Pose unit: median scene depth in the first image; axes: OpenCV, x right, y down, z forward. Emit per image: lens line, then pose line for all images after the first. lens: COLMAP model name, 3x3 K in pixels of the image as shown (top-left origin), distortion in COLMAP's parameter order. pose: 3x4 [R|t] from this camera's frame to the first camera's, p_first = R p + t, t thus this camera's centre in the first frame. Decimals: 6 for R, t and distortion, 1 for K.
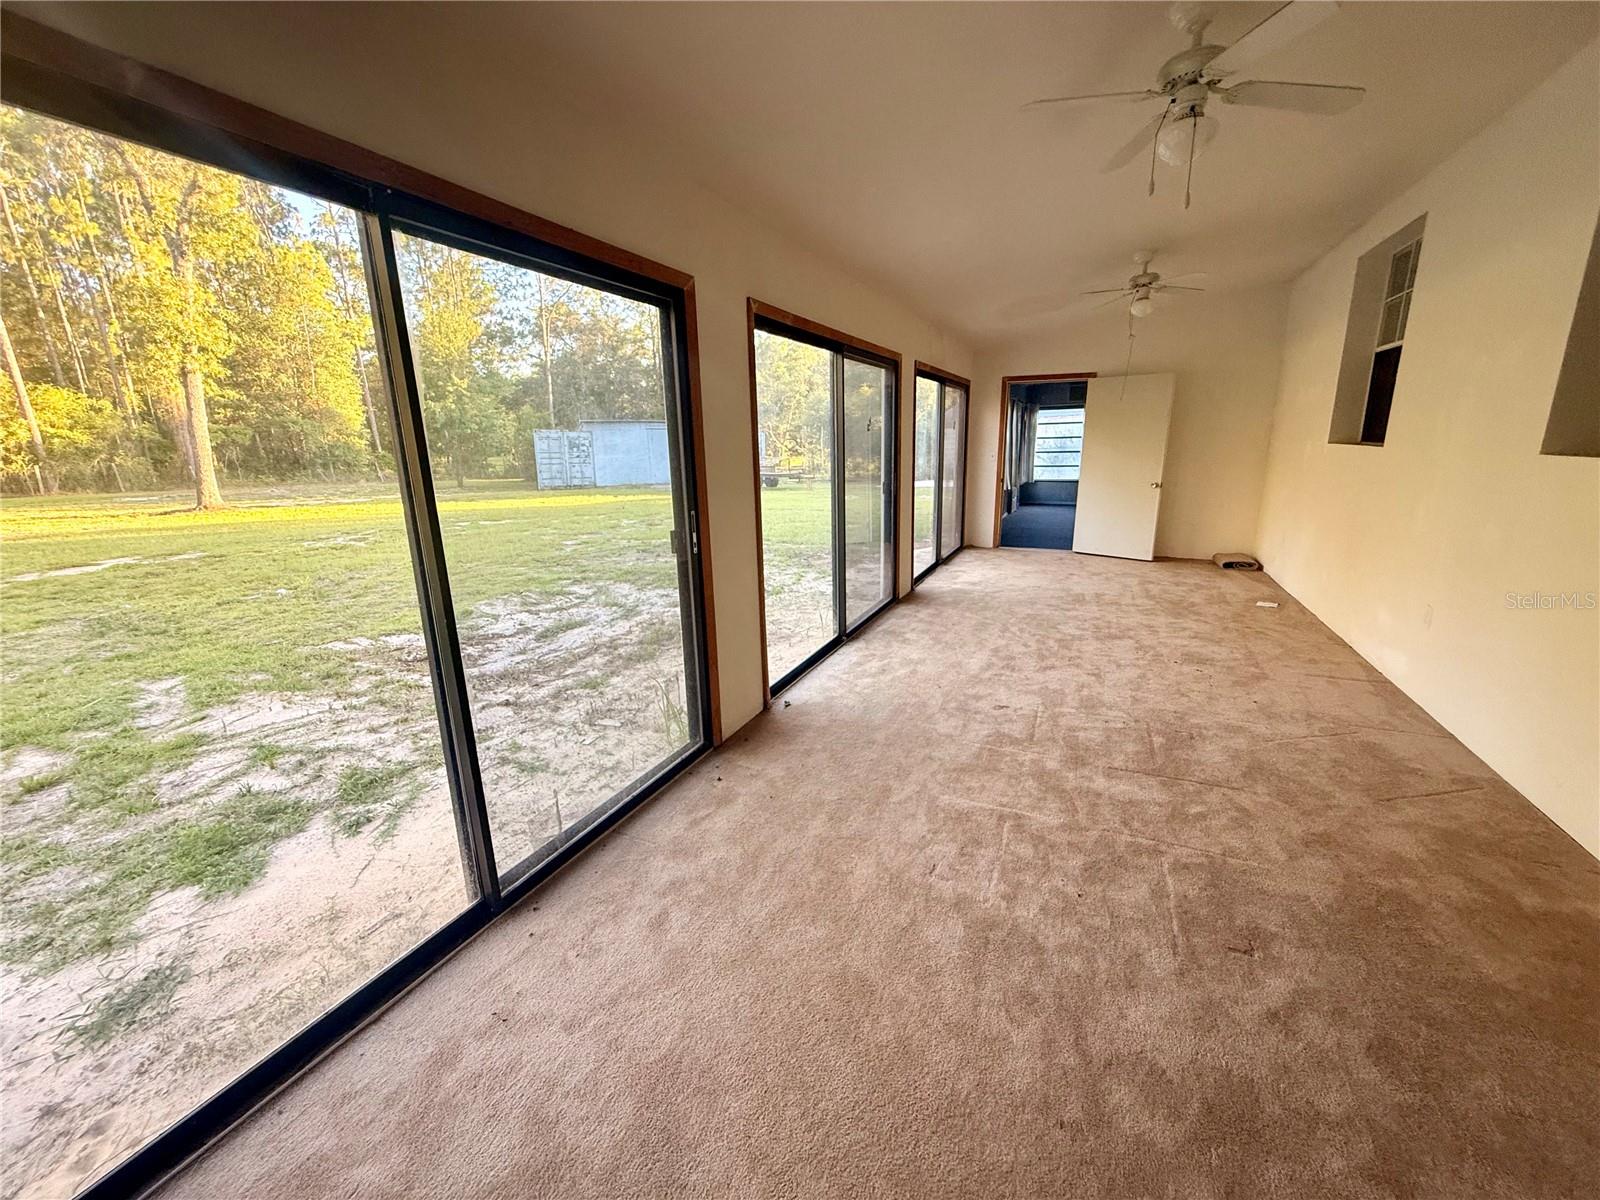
lens RADIAL K [[645.9, 0, 794.3], [0, 645.9, 603.1], [0, 0, 1]] dist [-0.004744, 0.001710]
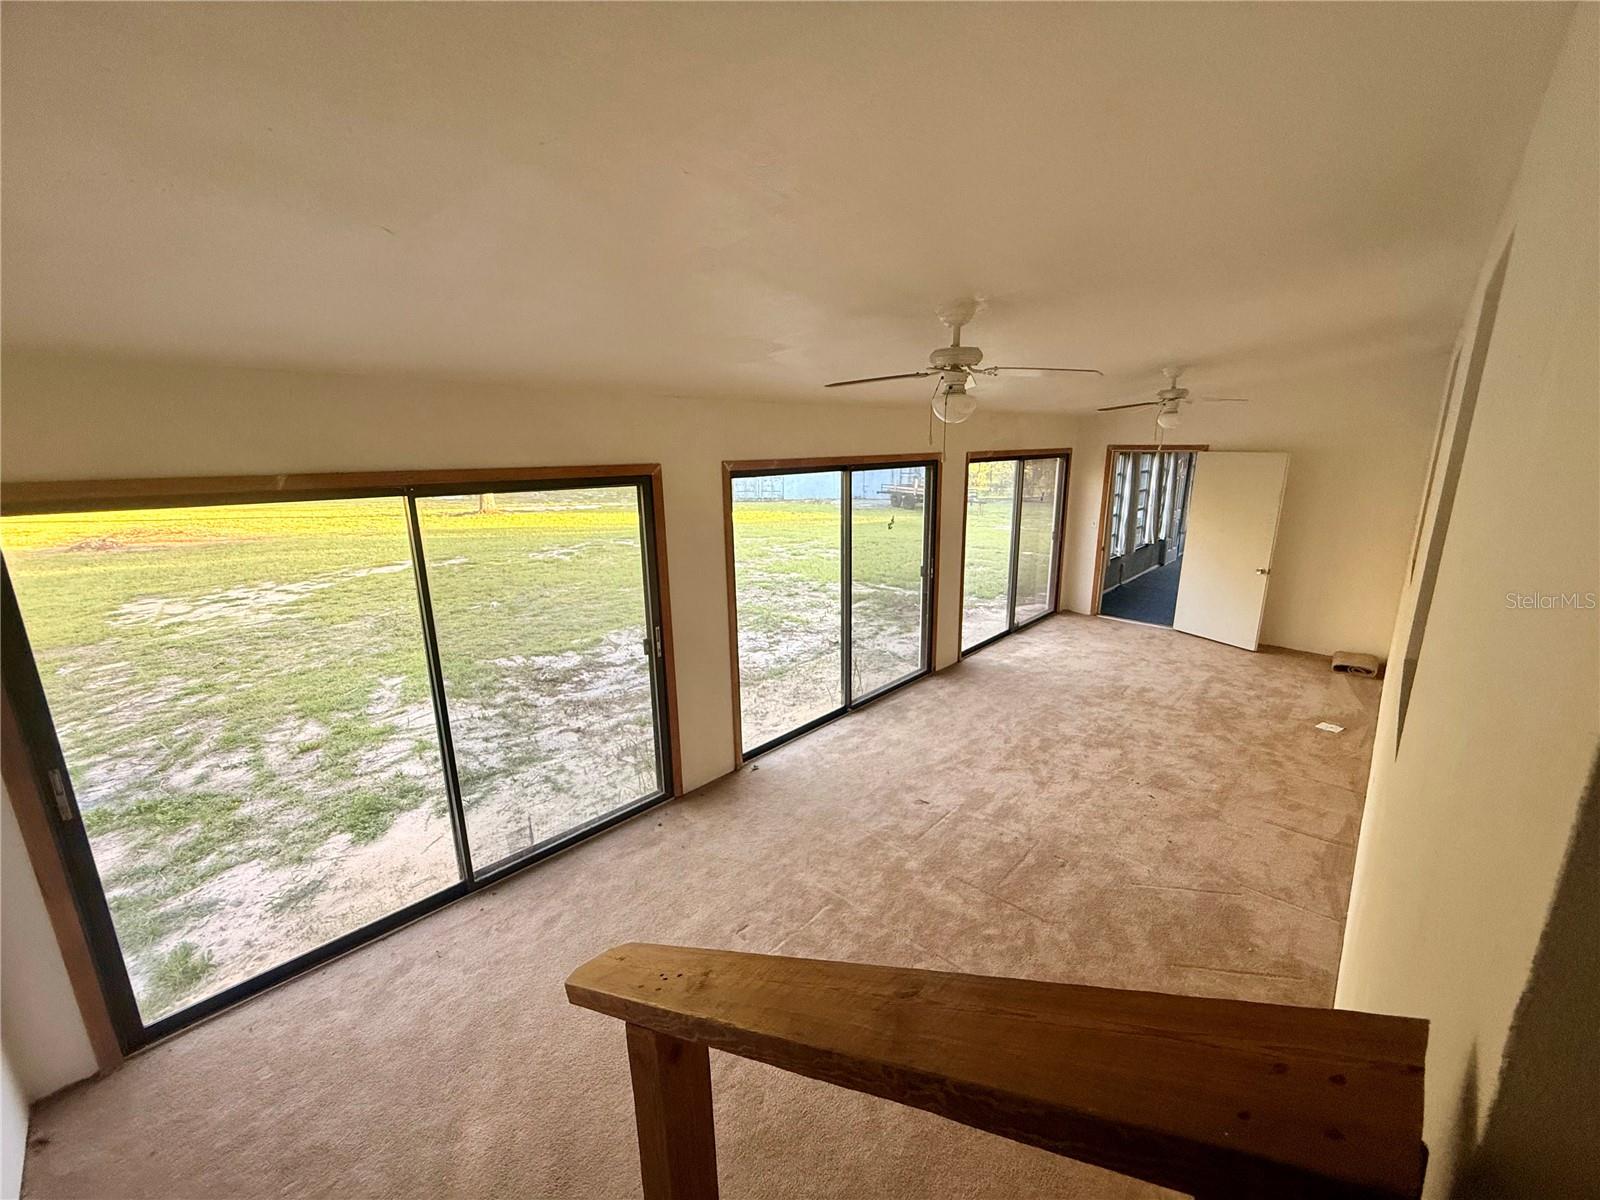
lens RADIAL K [[645.9, 0, 794.7], [0, 645.9, 603.3], [0, 0, 1]] dist [-0.004744, 0.001710]
pose [[0.948007, 0.084917, -0.306711, 0.329365], [-0.084272, 0.996324, 0.015371, -0.147306], [0.306889, 0.011275, 0.951679, -0.132328]]
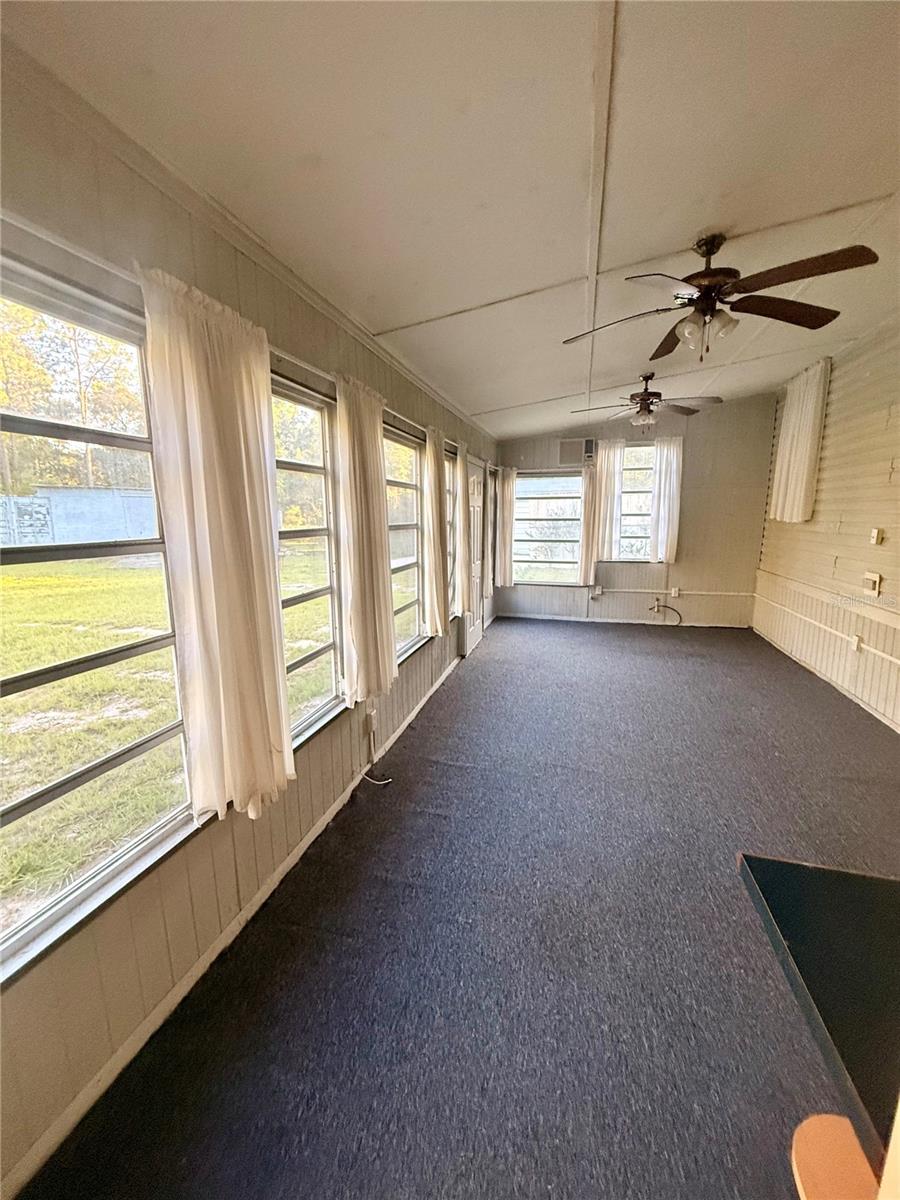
lens RADIAL K [[484.4, 0, 452.3], [0, 484.4, 601.5], [0, 0, 1]] dist [-0.004744, 0.001710]
pose [[0.985101, -0.010123, 0.171680, 0.694366], [0.021025, 0.997867, -0.061802, -0.438655], [-0.170688, 0.064491, 0.983212, 1.622004]]
